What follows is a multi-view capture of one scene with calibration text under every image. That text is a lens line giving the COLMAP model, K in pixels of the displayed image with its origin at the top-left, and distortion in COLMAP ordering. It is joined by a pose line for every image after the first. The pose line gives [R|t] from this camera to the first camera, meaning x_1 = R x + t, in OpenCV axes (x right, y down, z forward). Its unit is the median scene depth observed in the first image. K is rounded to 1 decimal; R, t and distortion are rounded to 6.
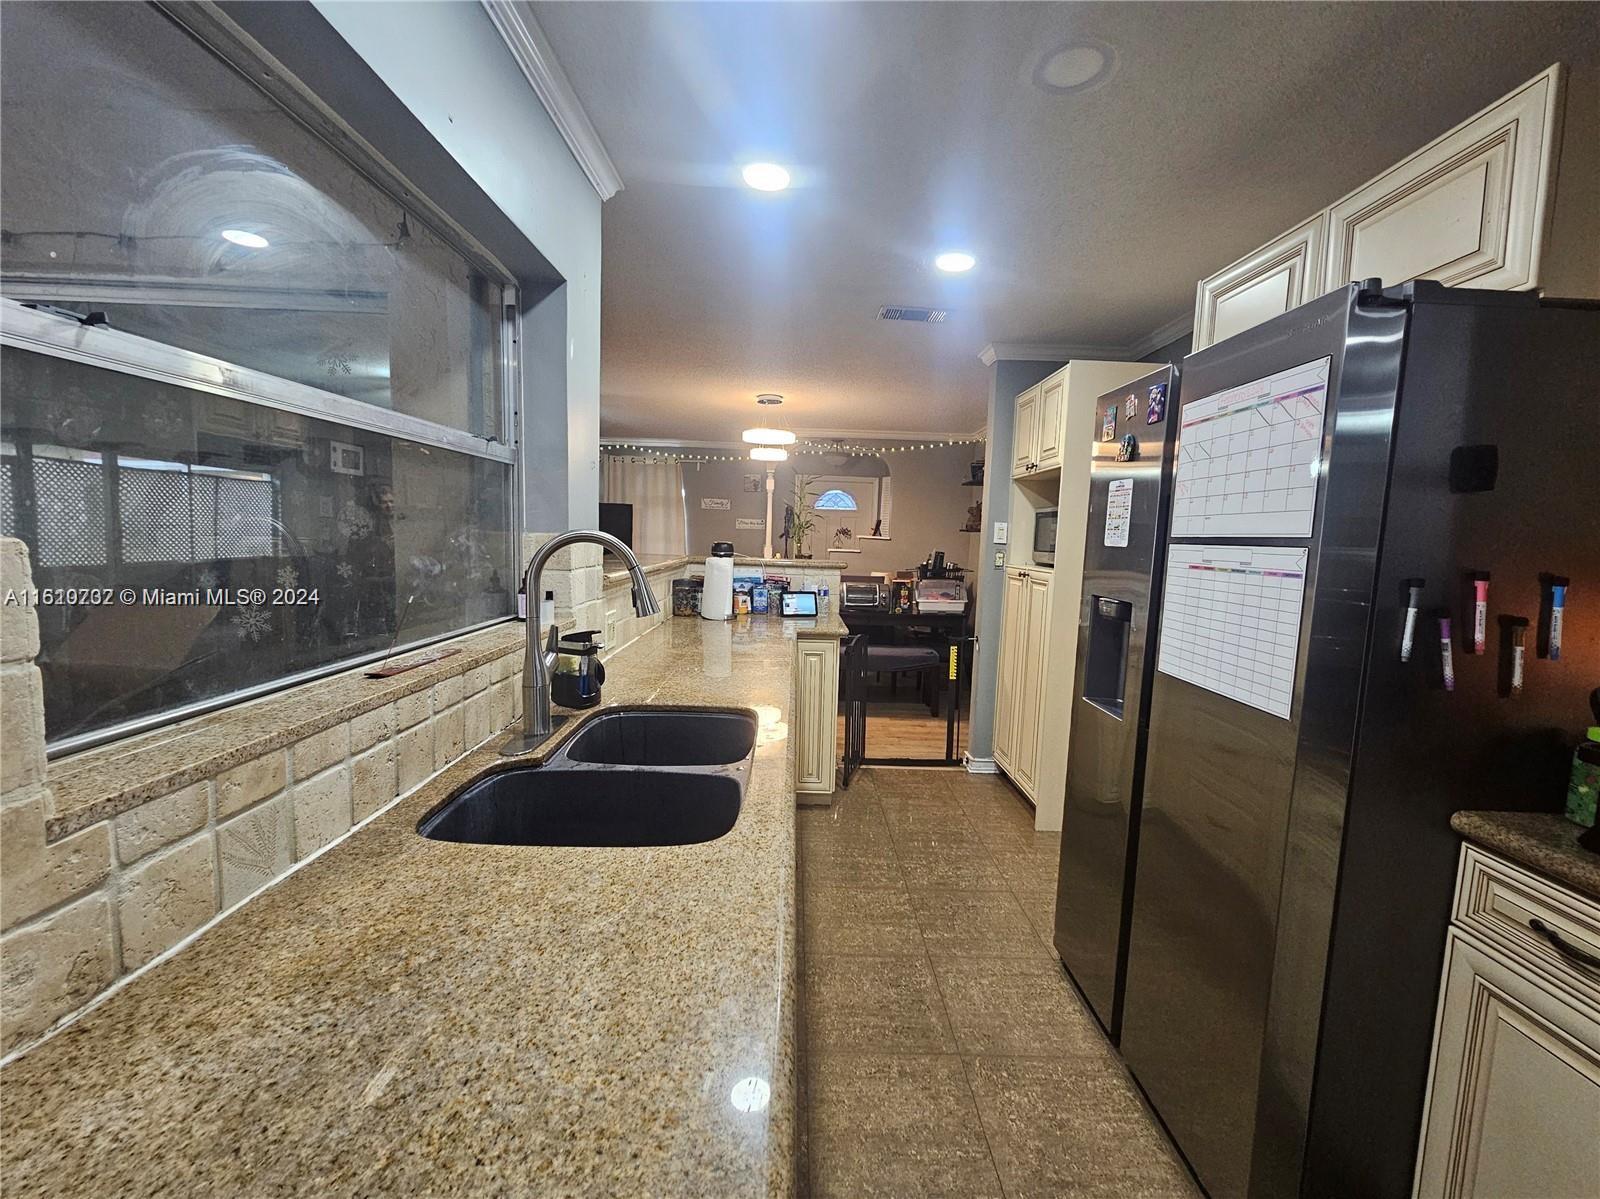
lens RADIAL K [[659.0, 0, 800.0], [0, 659.0, 599.5], [0, 0, 1]] dist [-0.000111, 0.000117]
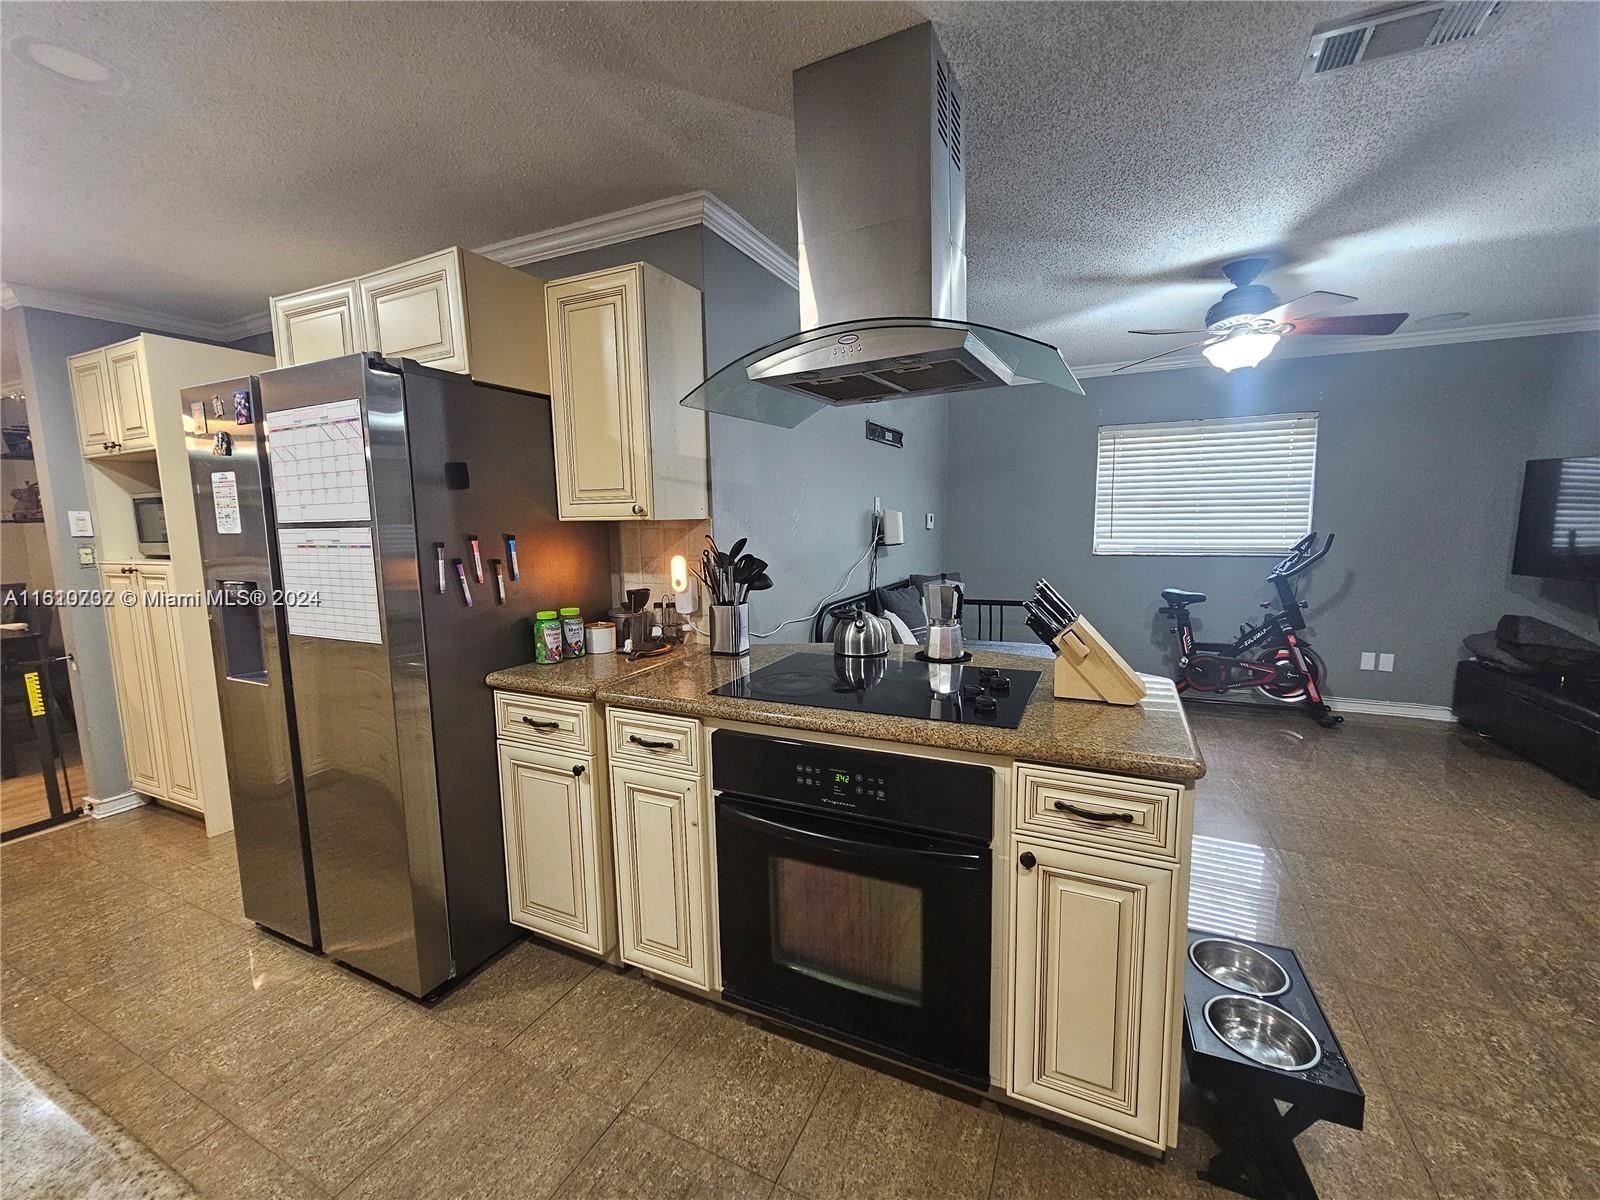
lens RADIAL K [[655.8, 0, 797.2], [0, 655.8, 595.6], [0, 0, 1]] dist [0.002000, 0.000596]
pose [[0.438584, -0.150822, 0.885944, -0.103271], [0.124229, 0.986527, 0.106446, 0.025703], [-0.890063, 0.063375, 0.451411, -0.373720]]
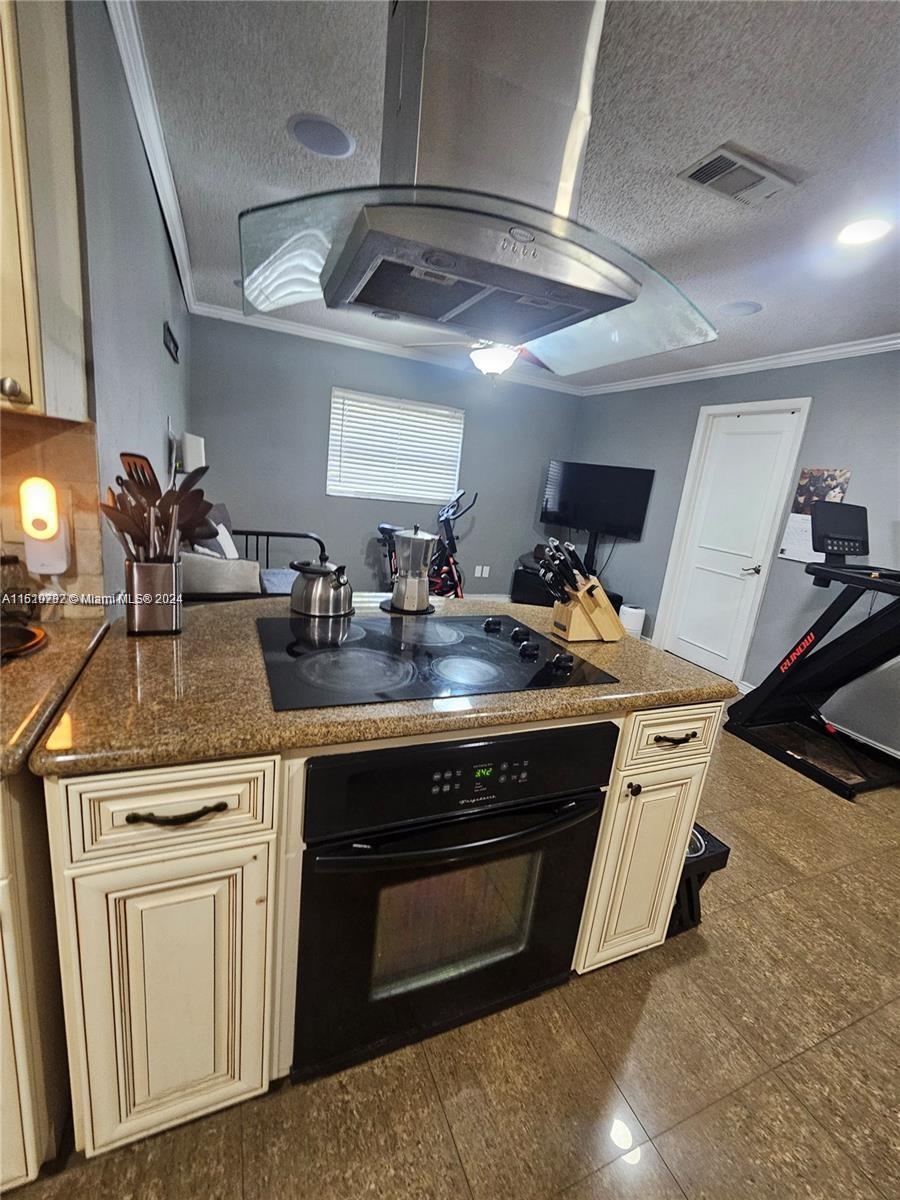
lens RADIAL K [[509.7, 0, 455.5], [0, 509.7, 597.5], [0, 0, 1]] dist [0.001987, 0.000191]
pose [[-0.386508, -0.290839, 0.875228, 0.243561], [-0.032505, 0.952683, 0.302223, -0.011464], [-0.921713, 0.088362, -0.377674, 0.284085]]
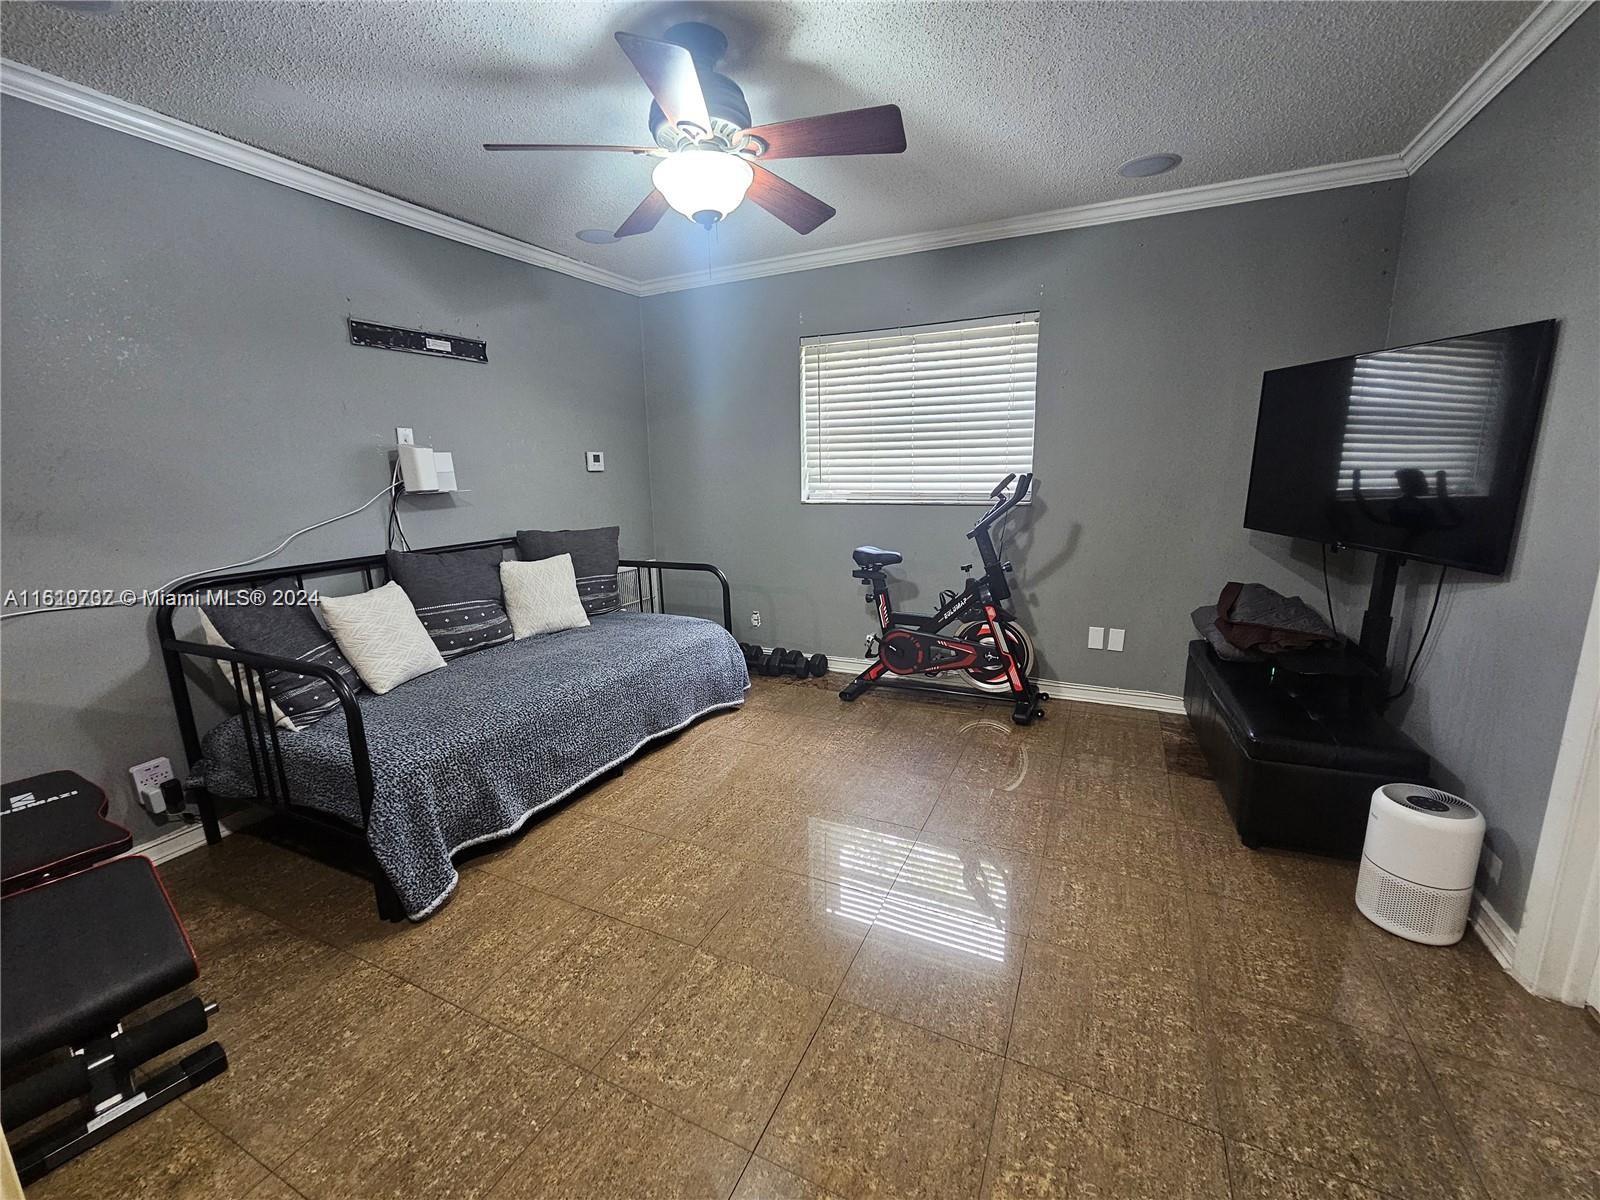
lens RADIAL K [[655.8, 0, 797.2], [0, 655.8, 595.6], [0, 0, 1]] dist [0.002000, 0.000596]
pose [[0.435412, -0.229487, 0.870490, 1.083107], [0.129590, 0.972869, 0.191657, 0.210512], [-0.890855, 0.029357, 0.453338, -1.379219]]
